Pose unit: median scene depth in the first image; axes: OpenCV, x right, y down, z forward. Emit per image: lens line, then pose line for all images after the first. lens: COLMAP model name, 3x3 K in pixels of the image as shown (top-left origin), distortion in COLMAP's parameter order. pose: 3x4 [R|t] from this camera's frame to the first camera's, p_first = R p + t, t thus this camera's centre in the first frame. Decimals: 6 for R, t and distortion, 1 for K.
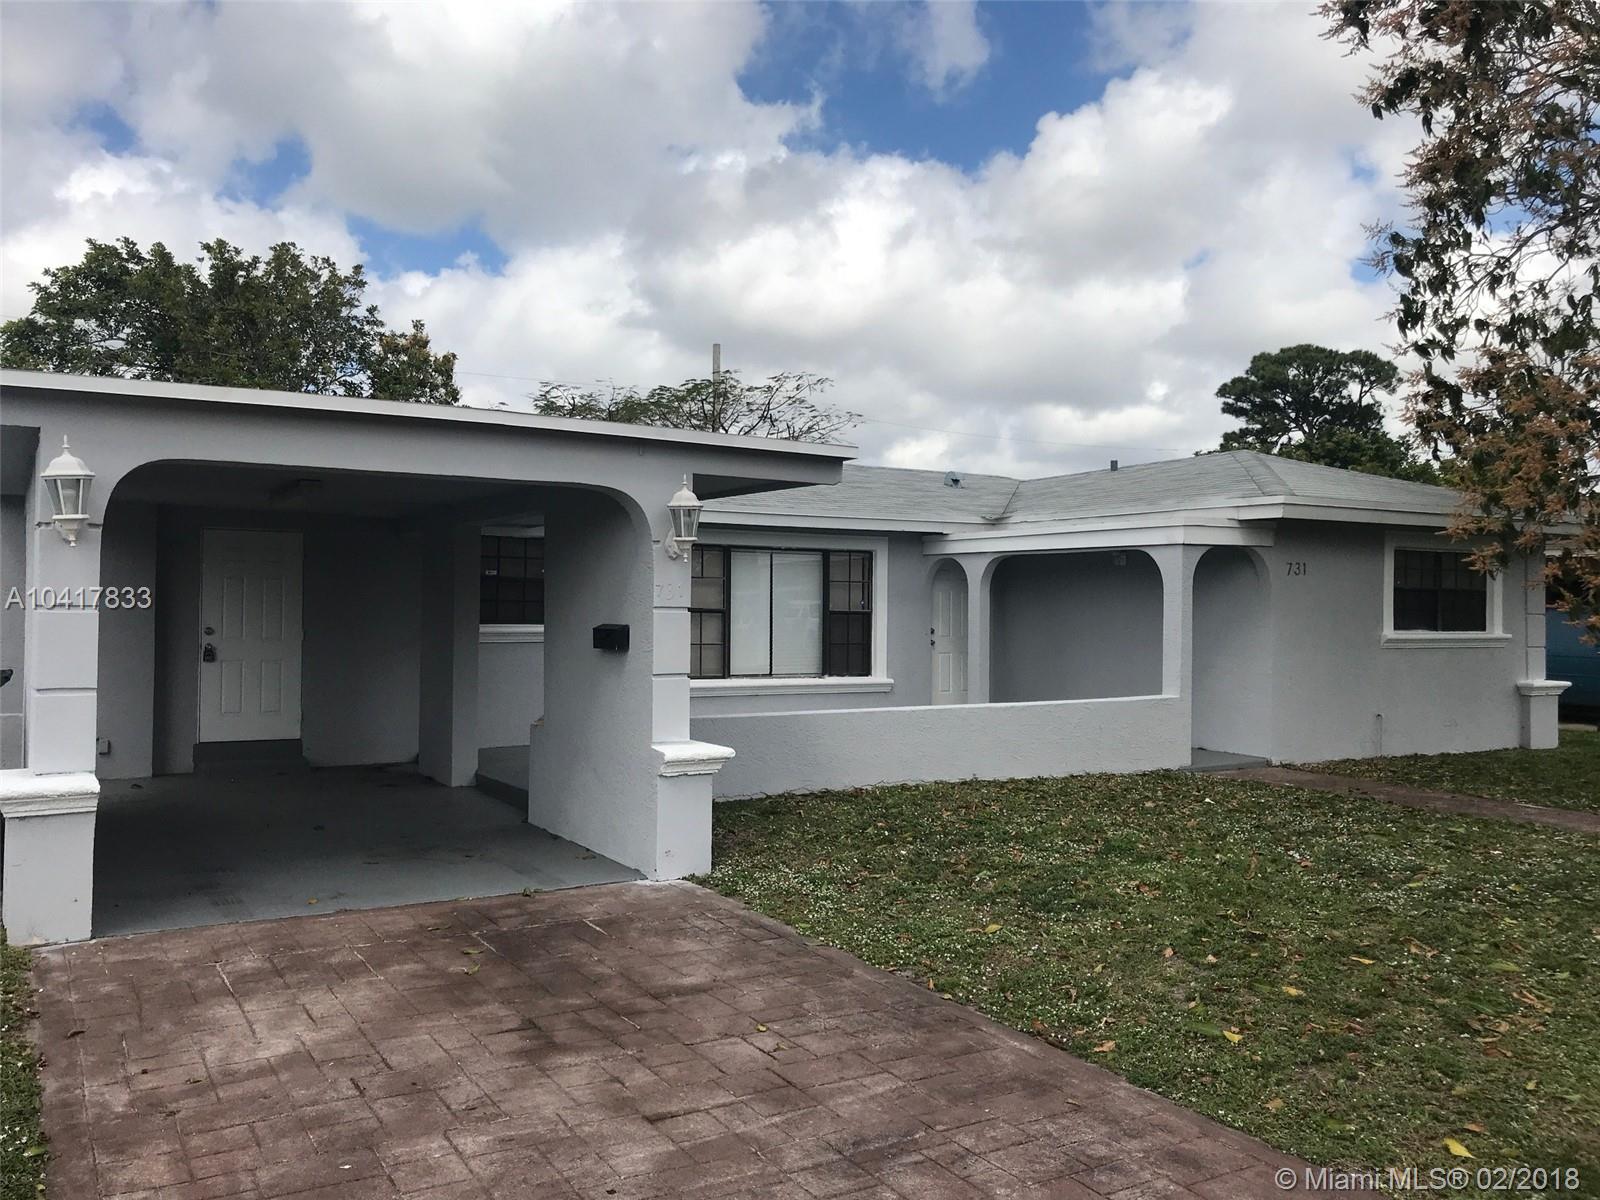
lens RADIAL K [[1304.1, 0, 800.0], [0, 1304.1, 600.0], [0, 0, 1]] dist [0.030911, 0.005167]
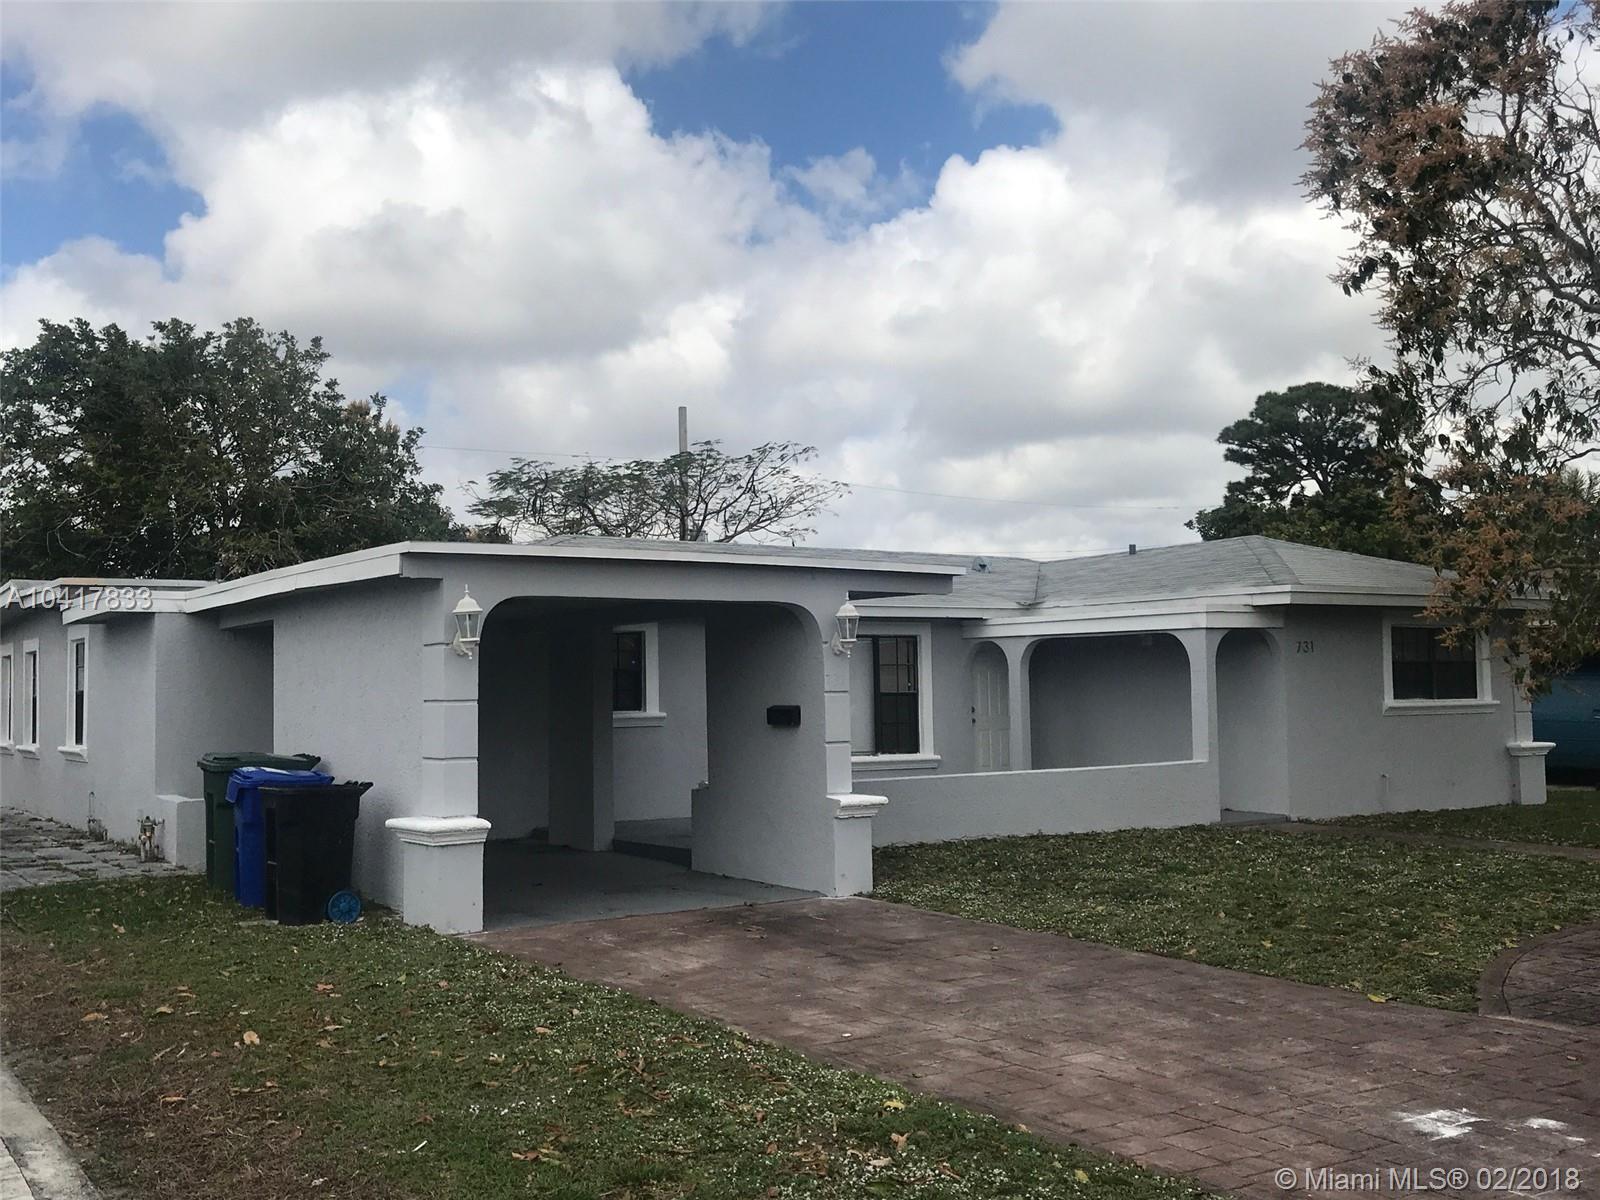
lens RADIAL K [[1588.2, 0, 800.0], [0, 1588.2, 600.0], [0, 0, 1]] dist [0.105710, -0.239669]
pose [[0.998548, -0.020925, 0.049643, -0.146119], [0.023460, 0.998421, -0.051037, -0.004096], [-0.048496, 0.052128, 0.997462, -0.423258]]
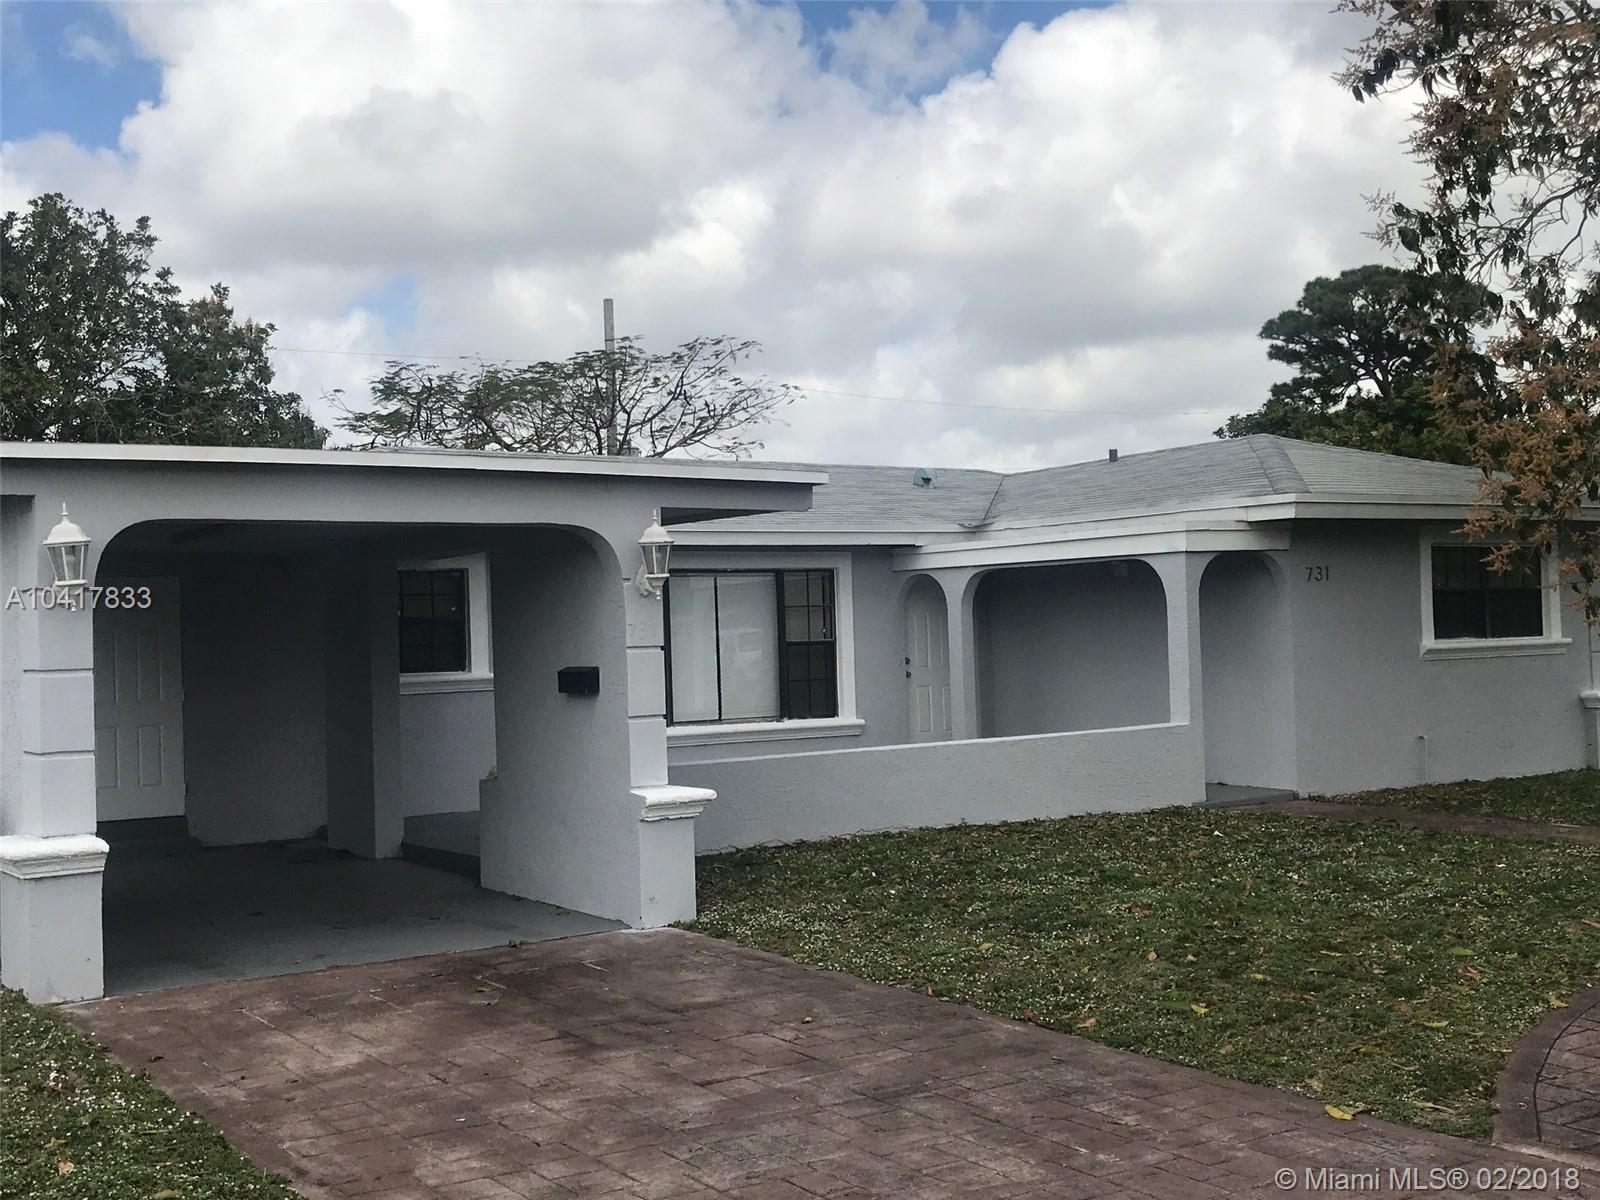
lens RADIAL K [[1794.7, 0, 800.0], [0, 1794.7, 600.0], [0, 0, 1]] dist [0.113480, -0.273619]
pose [[0.998123, -0.038371, 0.047722, -0.031040], [0.039013, 0.999159, -0.012599, -0.005253], [-0.047199, 0.014437, 0.998781, -0.229318]]
